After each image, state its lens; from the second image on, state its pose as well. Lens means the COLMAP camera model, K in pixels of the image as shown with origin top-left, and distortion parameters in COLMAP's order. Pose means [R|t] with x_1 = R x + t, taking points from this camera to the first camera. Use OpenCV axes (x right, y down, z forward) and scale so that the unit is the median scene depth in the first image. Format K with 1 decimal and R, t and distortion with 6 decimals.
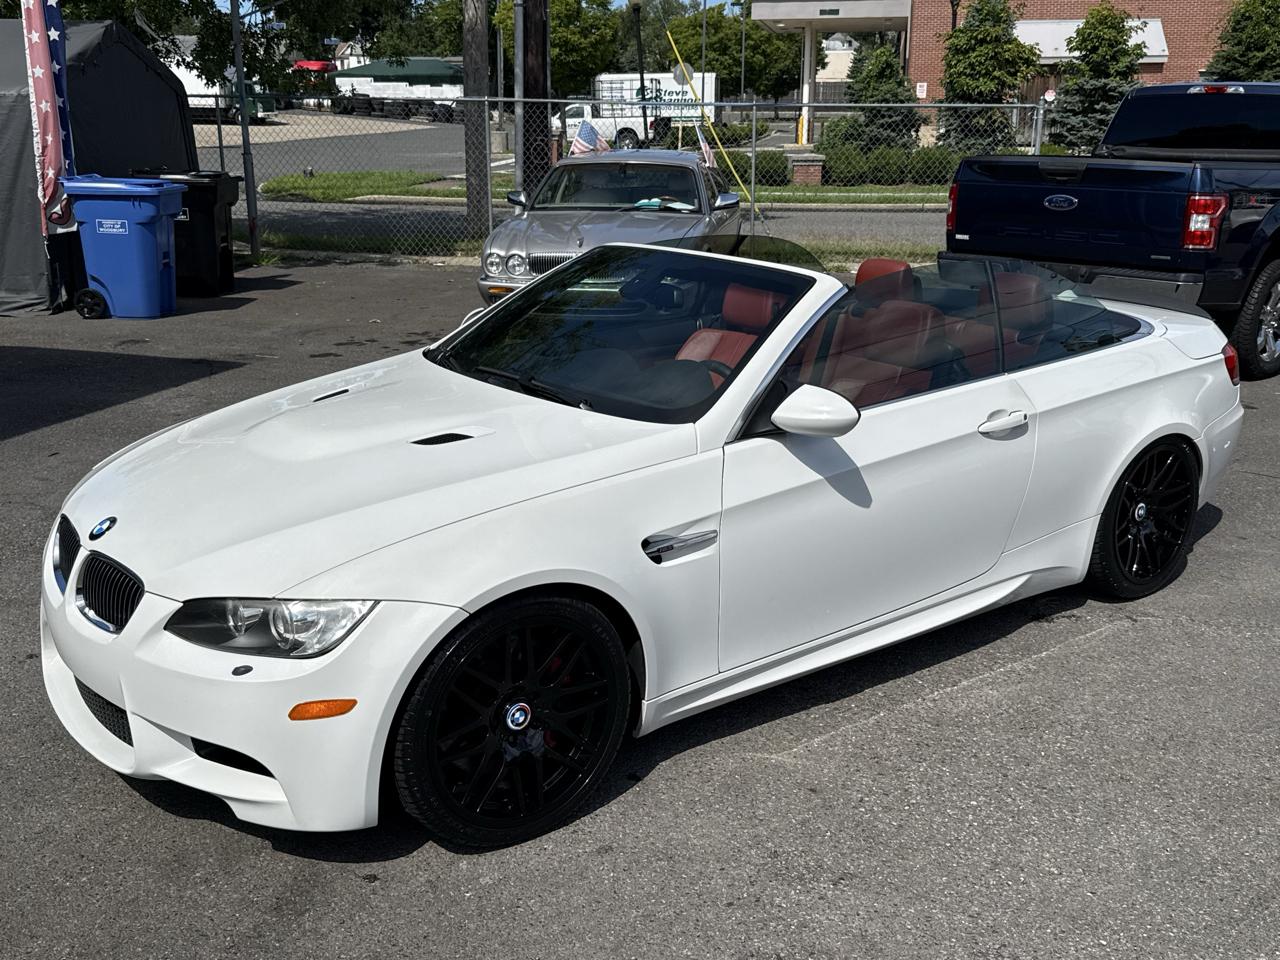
lens RADIAL K [[1257.0, 0, 636.1], [0, 1257.0, 475.7], [0, 0, 1]] dist [0.182999, -0.403057]
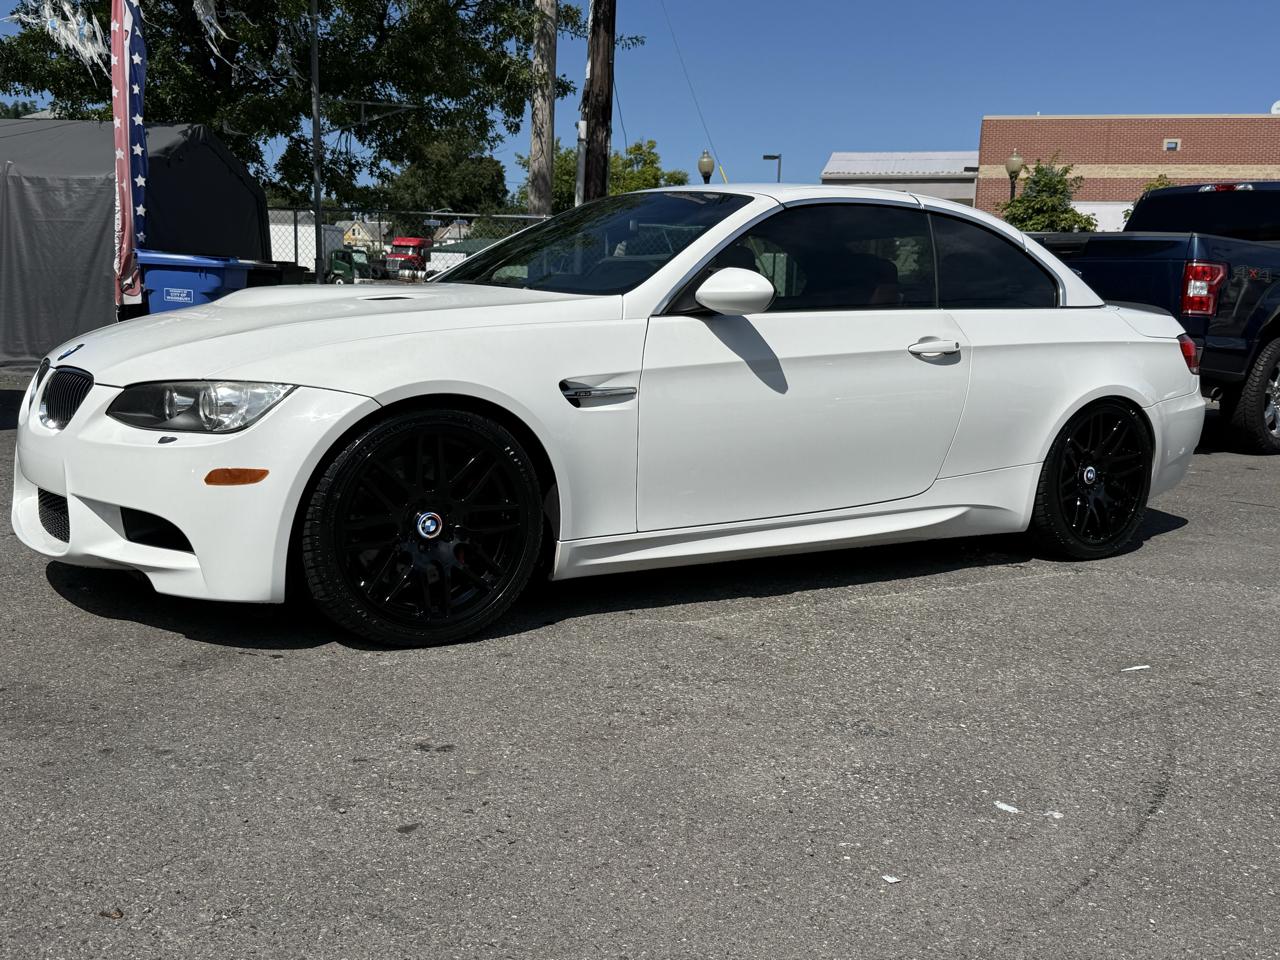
lens RADIAL K [[1252.1, 0, 640.0], [0, 1252.1, 480.0], [0, 0, 1]] dist [0.186413, -0.420515]
pose [[0.997675, 0.037691, -0.056773, 0.092474], [-0.045093, 0.989776, -0.135314, 0.187149], [0.051092, 0.137560, 0.989175, -0.027859]]
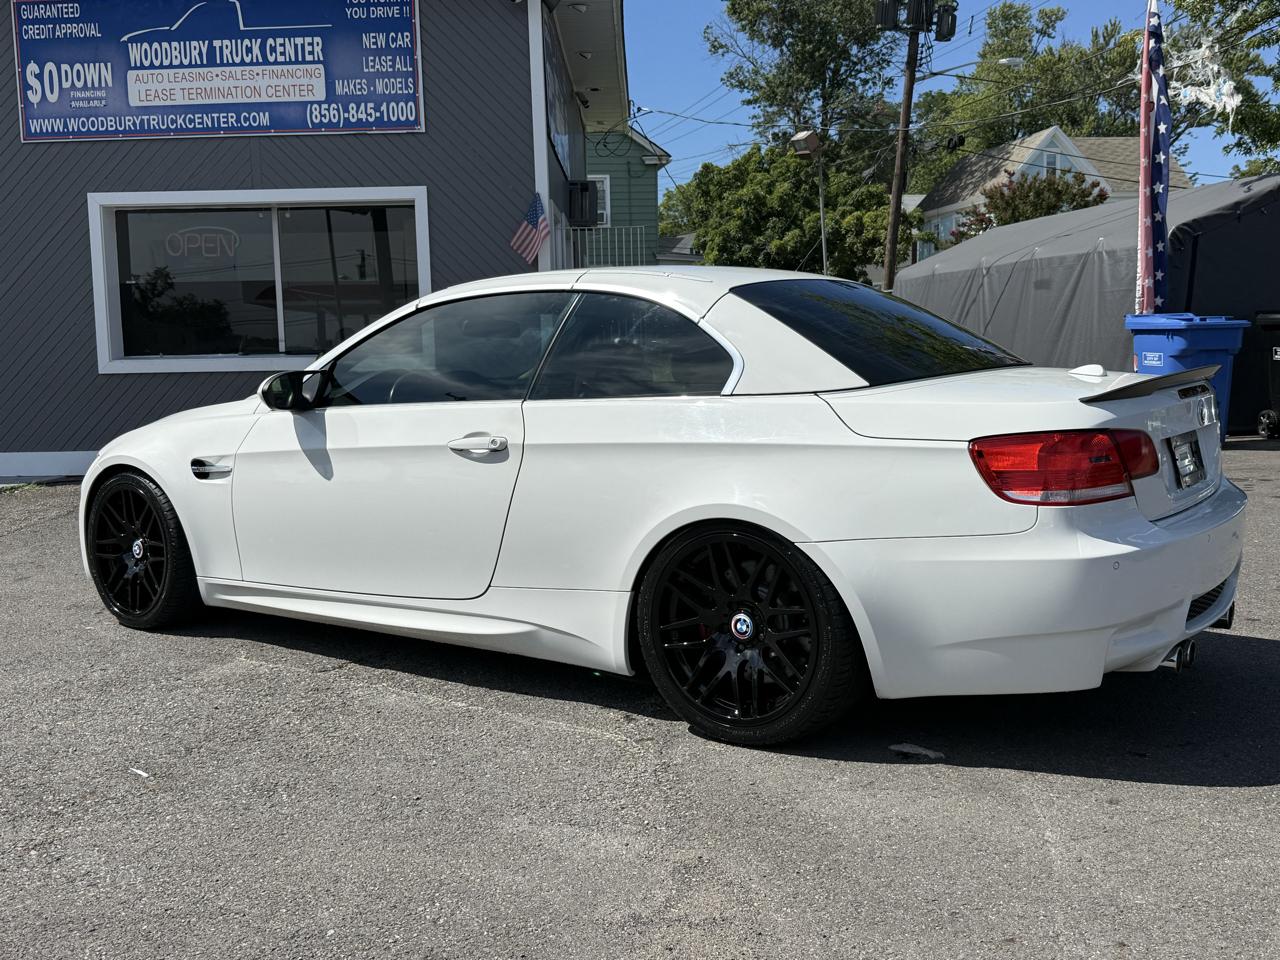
lens RADIAL K [[1257.5, 0, 637.3], [0, 1257.5, 481.9], [0, 0, 1]] dist [0.179140, -0.395265]
pose [[0.275797, 0.095064, -0.956503, 1.072762], [-0.235951, 0.971347, 0.028505, -0.060051], [0.931806, 0.217826, 0.290325, 0.715895]]
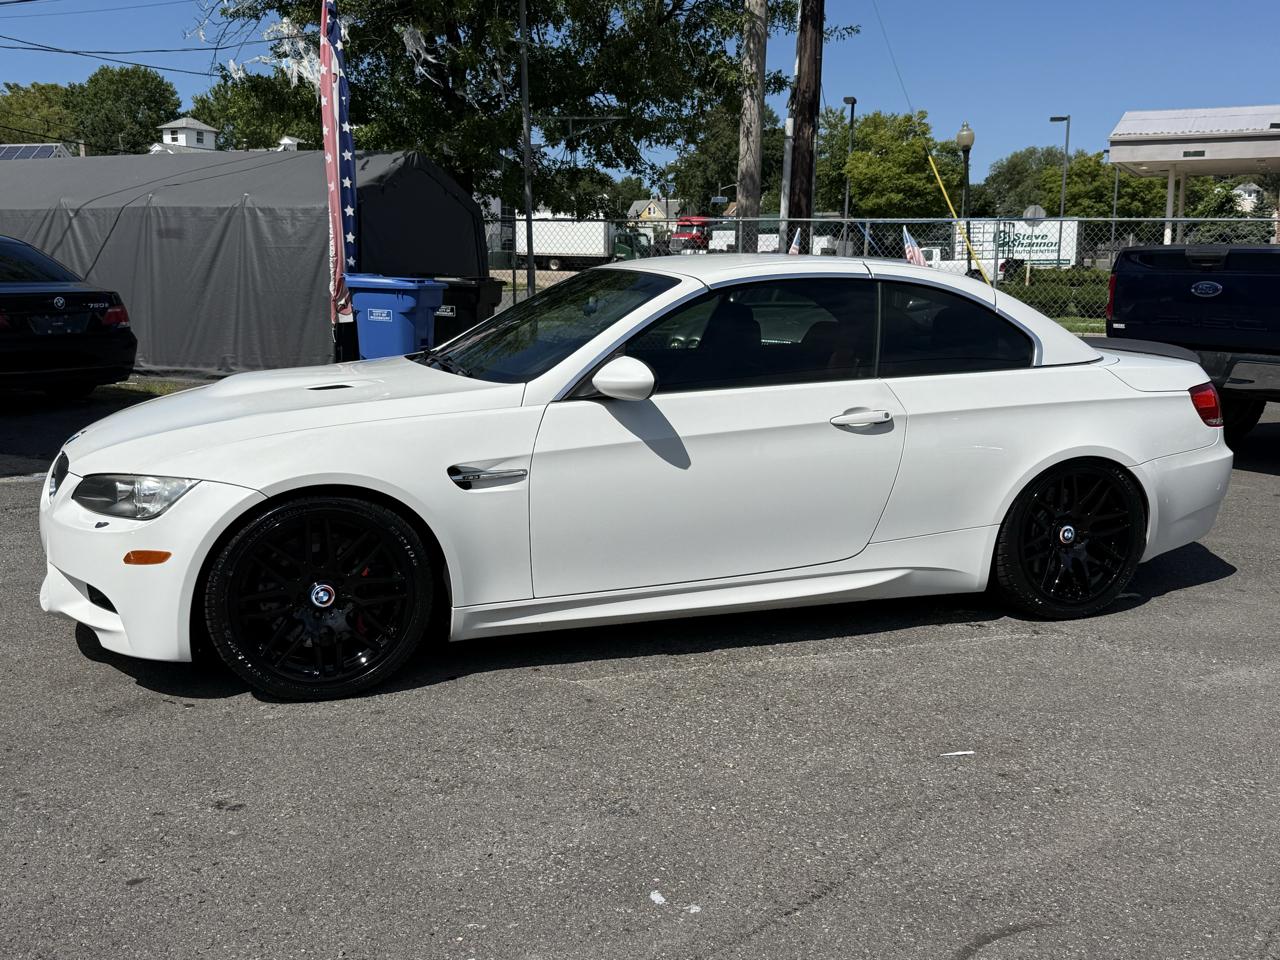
lens RADIAL K [[1250.1, 0, 643.6], [0, 1250.1, 484.0], [0, 0, 1]] dist [0.199451, -0.475253]
pose [[0.958187, 0.052754, -0.281237, 0.354453], [-0.082521, 0.992045, -0.095063, 0.112853], [0.273985, 0.114296, 0.954918, -0.064843]]
